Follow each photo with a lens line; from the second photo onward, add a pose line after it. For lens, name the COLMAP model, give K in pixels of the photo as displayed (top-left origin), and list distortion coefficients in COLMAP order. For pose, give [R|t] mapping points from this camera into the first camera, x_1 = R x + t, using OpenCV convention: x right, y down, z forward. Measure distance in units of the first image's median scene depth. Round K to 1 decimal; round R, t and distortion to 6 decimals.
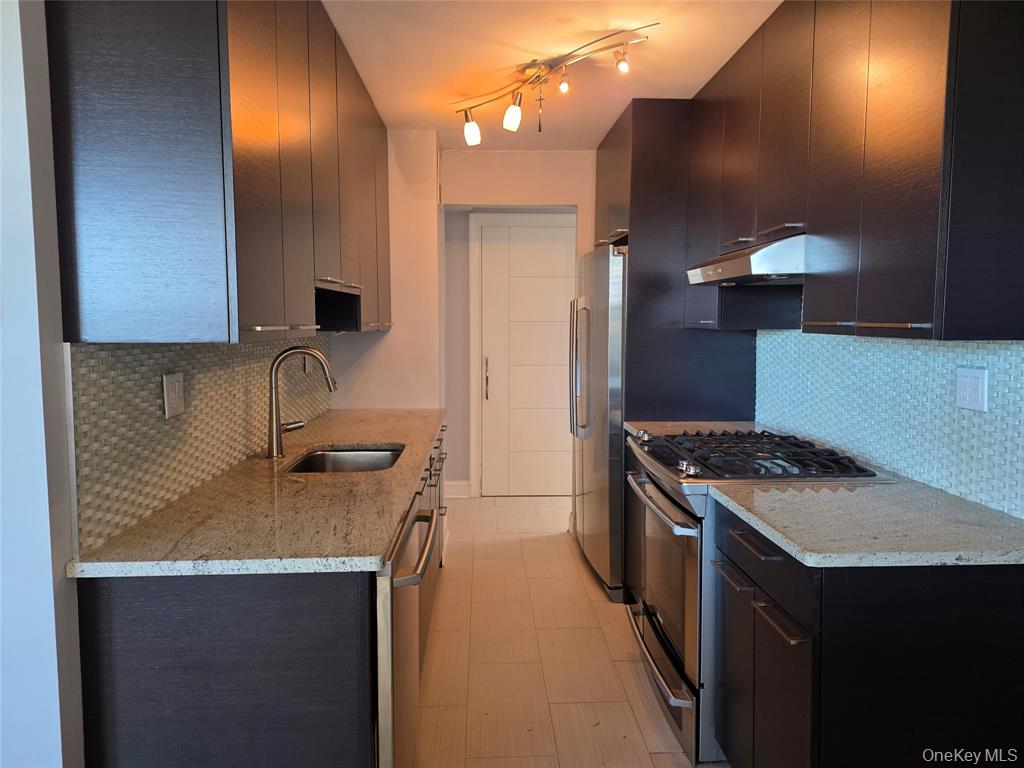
lens RADIAL K [[680.9, 0, 509.4], [0, 680.9, 401.3], [0, 0, 1]] dist [0.115109, -0.148498]
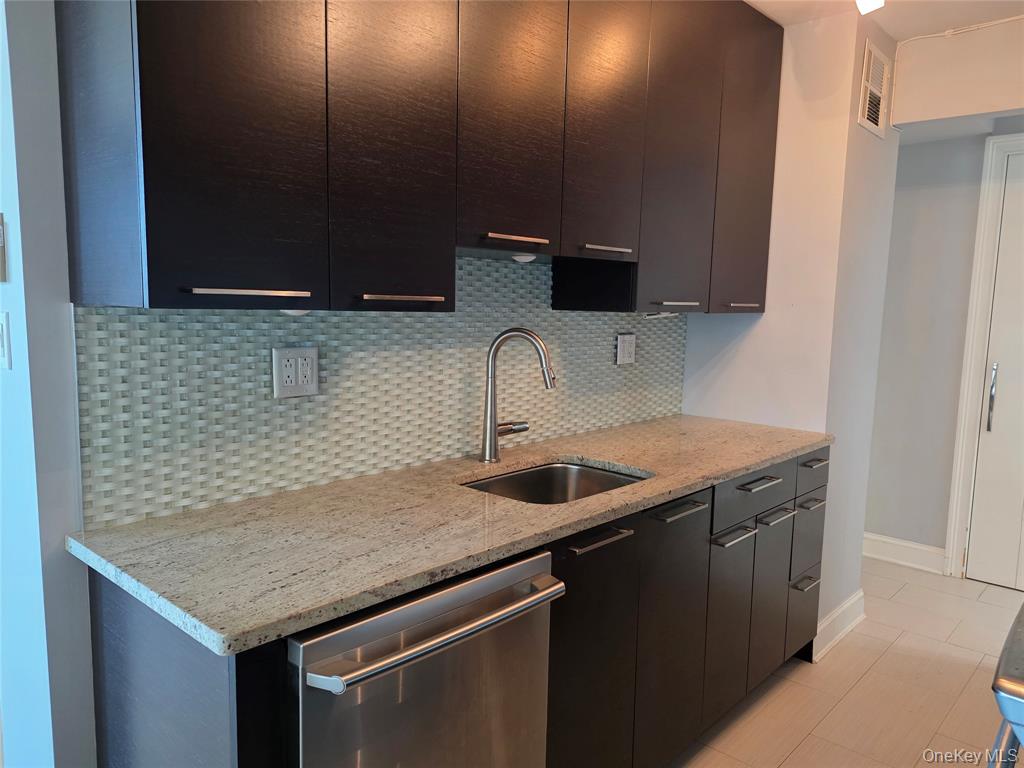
lens RADIAL K [[729.5, 0, 513.4], [0, 729.5, 405.9], [0, 0, 1]] dist [0.094578, -0.070075]
pose [[0.709767, 0.116365, -0.694759, 0.278856], [-0.107080, 0.992623, 0.056861, -0.037454], [0.696251, 0.034036, 0.716991, 0.393936]]
